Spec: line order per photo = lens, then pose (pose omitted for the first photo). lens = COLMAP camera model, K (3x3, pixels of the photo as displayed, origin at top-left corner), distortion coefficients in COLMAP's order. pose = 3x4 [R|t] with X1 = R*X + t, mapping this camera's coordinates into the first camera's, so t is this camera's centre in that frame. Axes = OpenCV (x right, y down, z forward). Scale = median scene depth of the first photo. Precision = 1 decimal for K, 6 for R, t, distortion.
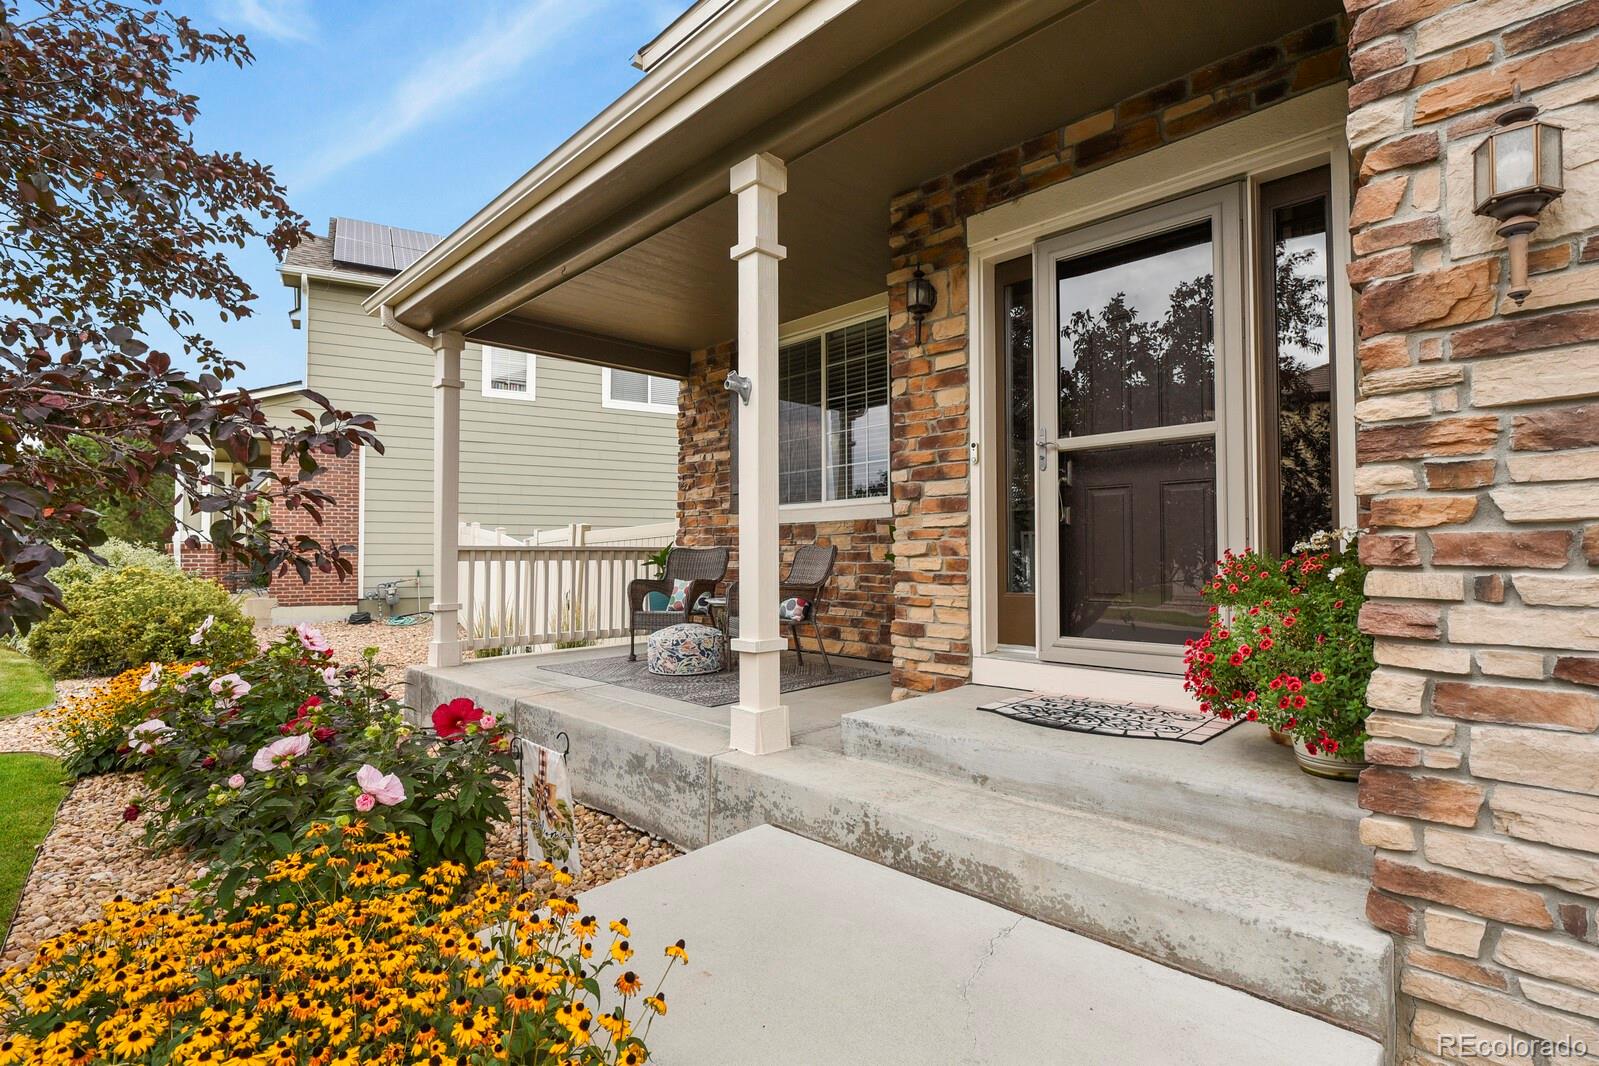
lens RADIAL K [[777.1, 0, 814.8], [0, 777.1, 537.3], [0, 0, 1]] dist [-0.014840, -0.001012]
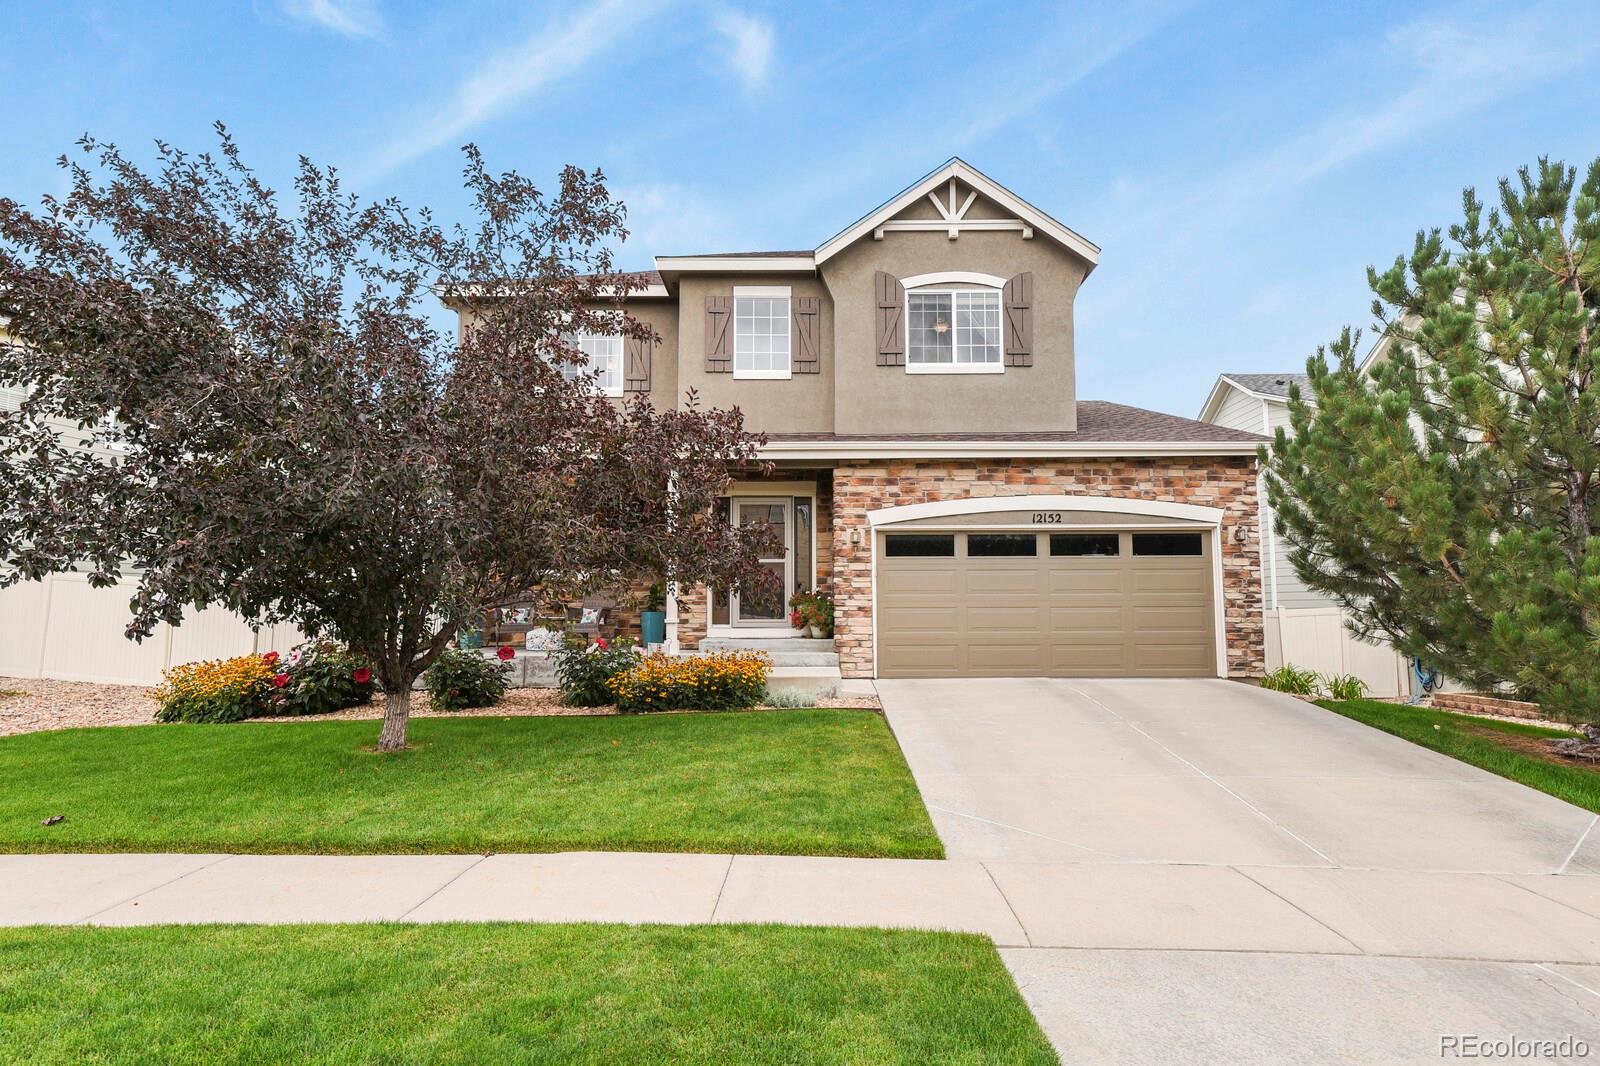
lens RADIAL K [[986.4, 0, 790.6], [0, 986.4, 531.5], [0, 0, 1]] dist [0.020344, -0.000065]
pose [[0.702649, 0.063428, 0.708704, -2.285546], [-0.016029, 0.997177, -0.073355, 0.054563], [-0.711356, 0.040183, 0.701682, -1.905961]]
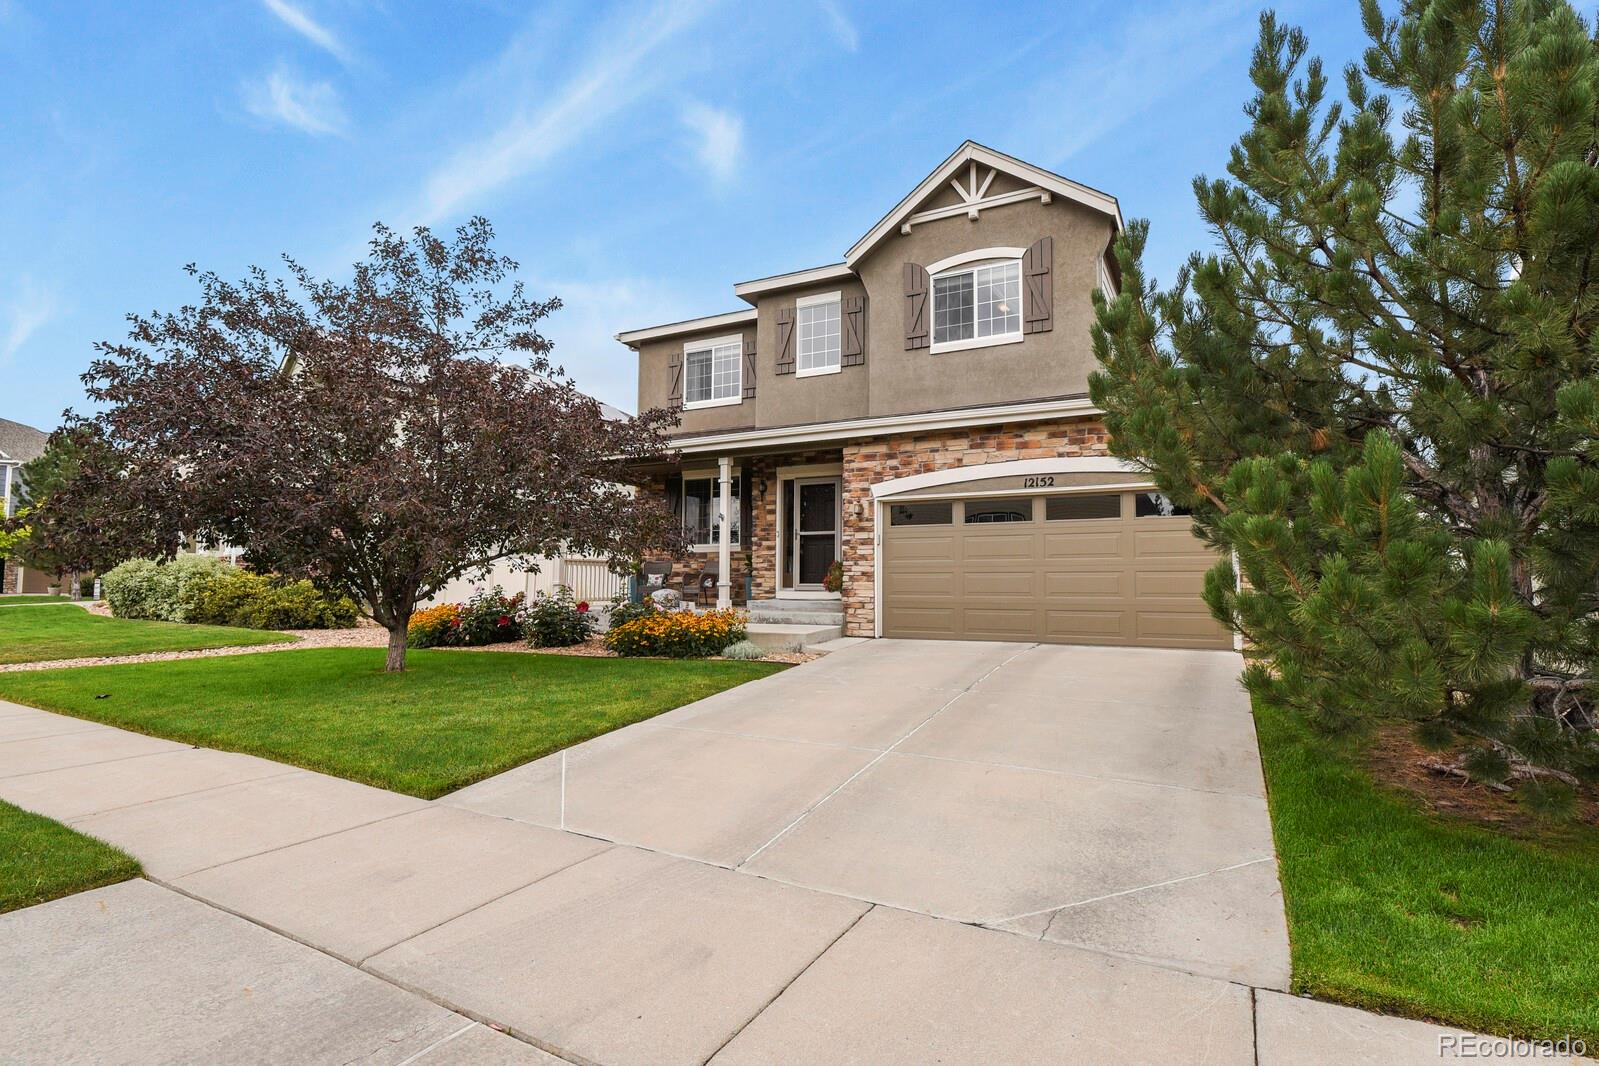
lens RADIAL K [[777.1, 0, 807.0], [0, 777.1, 535.8], [0, 0, 1]] dist [-0.014840, -0.001012]
pose [[0.950815, 0.029516, 0.308351, -0.762481], [-0.016162, 0.998821, -0.045773, 0.061764], [-0.309339, 0.038538, 0.950171, -2.422349]]
